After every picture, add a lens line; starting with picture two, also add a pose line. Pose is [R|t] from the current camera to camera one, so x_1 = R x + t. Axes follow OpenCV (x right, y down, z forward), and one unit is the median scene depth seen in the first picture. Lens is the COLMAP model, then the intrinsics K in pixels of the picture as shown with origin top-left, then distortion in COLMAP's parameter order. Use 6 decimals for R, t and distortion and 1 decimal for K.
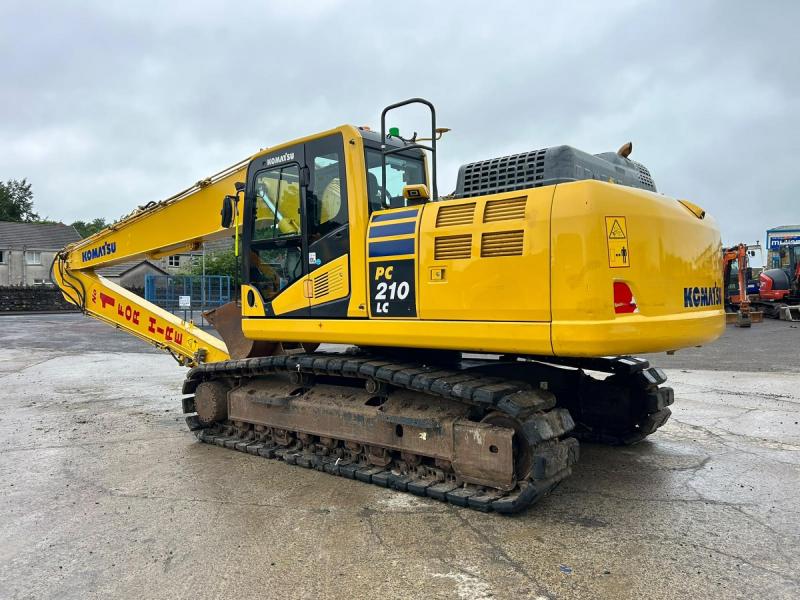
lens RADIAL K [[602.2, 0, 396.1], [0, 602.2, 305.5], [0, 0, 1]] dist [0.077111, -0.100324]
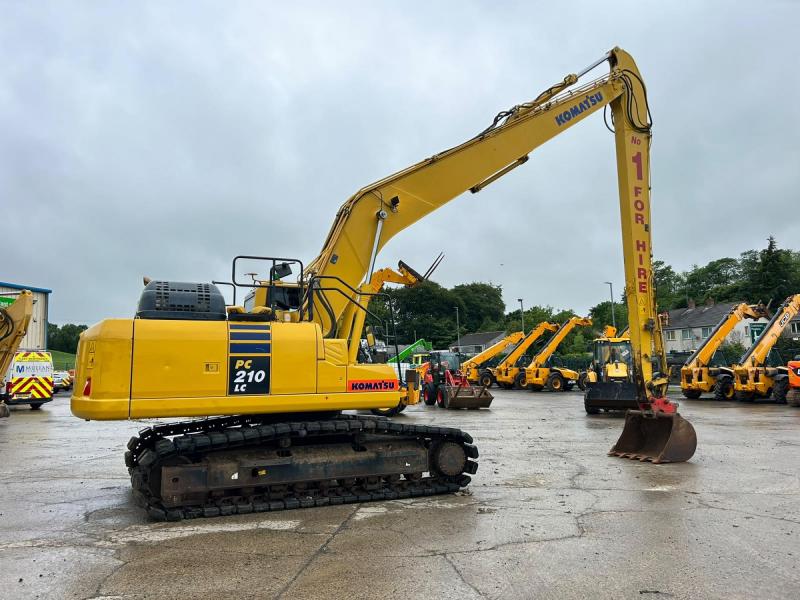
lens RADIAL K [[602.2, 0, 401.1], [0, 602.2, 297.4], [0, 0, 1]] dist [0.077111, -0.100324]
pose [[0.417288, 0.129552, 0.899493, -1.228843], [0.017491, 0.988458, -0.150480, 0.014863], [-0.908606, 0.078527, 0.410206, 0.011481]]
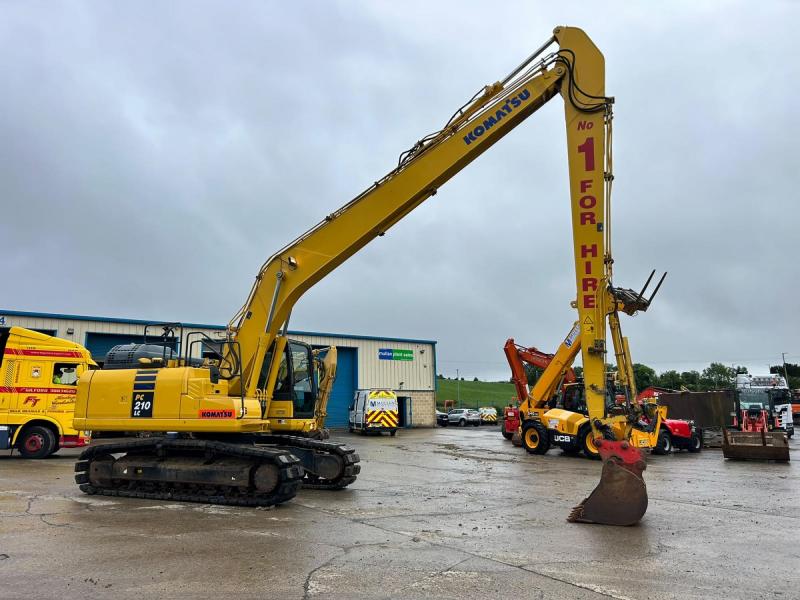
lens RADIAL K [[602.2, 0, 399.1], [0, 602.2, 298.3], [0, 0, 1]] dist [0.077111, -0.100324]
pose [[0.945591, 0.088503, 0.313091, 0.150498], [-0.021568, 0.977227, -0.211098, 0.043479], [-0.324643, 0.192860, 0.925965, -1.488083]]
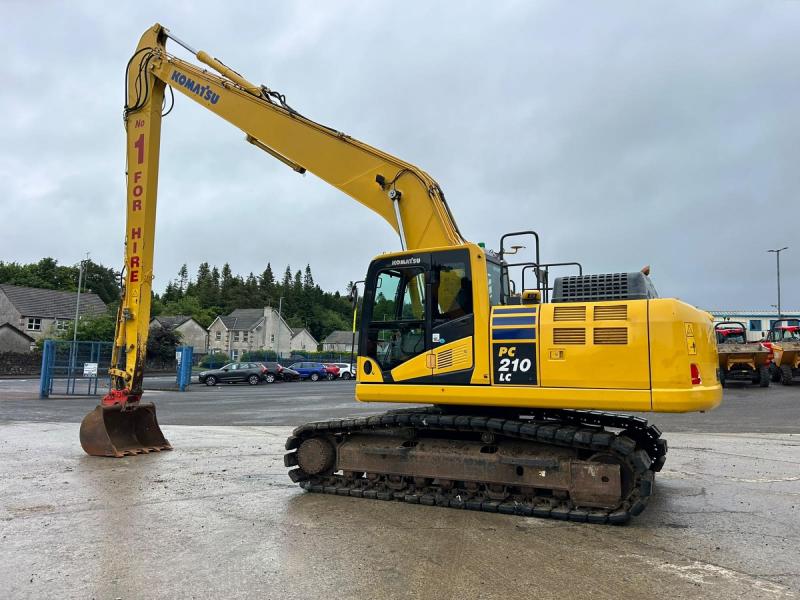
lens RADIAL K [[602.2, 0, 403.0], [0, 602.2, 297.4], [0, 0, 1]] dist [0.077111, -0.100324]
pose [[0.971470, 0.045178, 0.232820, -0.573514], [-0.015025, 0.991441, -0.129692, 0.005074], [-0.236687, 0.122494, 0.963833, -0.282851]]
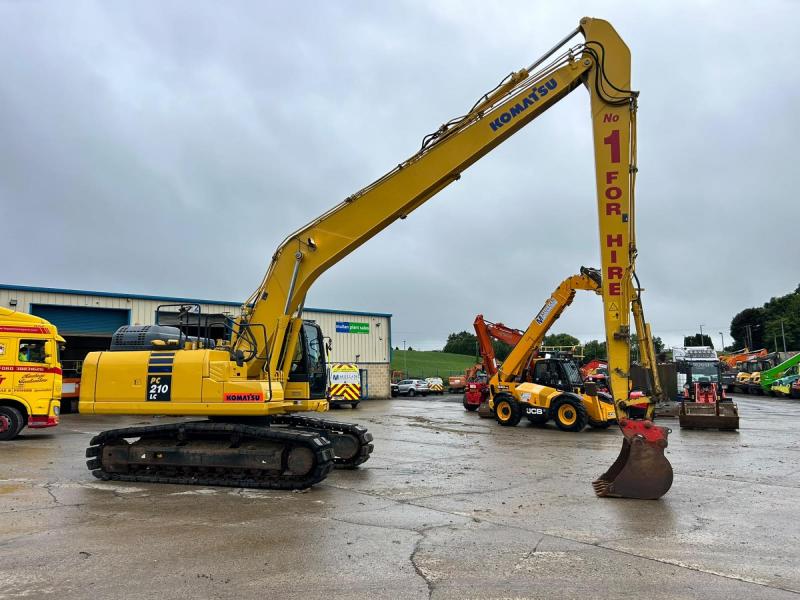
lens RADIAL K [[602.2, 0, 403.4], [0, 602.2, 298.2], [0, 0, 1]] dist [0.077111, -0.100324]
pose [[0.900751, 0.081368, 0.426645, -0.175625], [-0.011657, 0.986470, -0.163525, 0.002135], [-0.434178, 0.142322, 0.889513, -1.387728]]
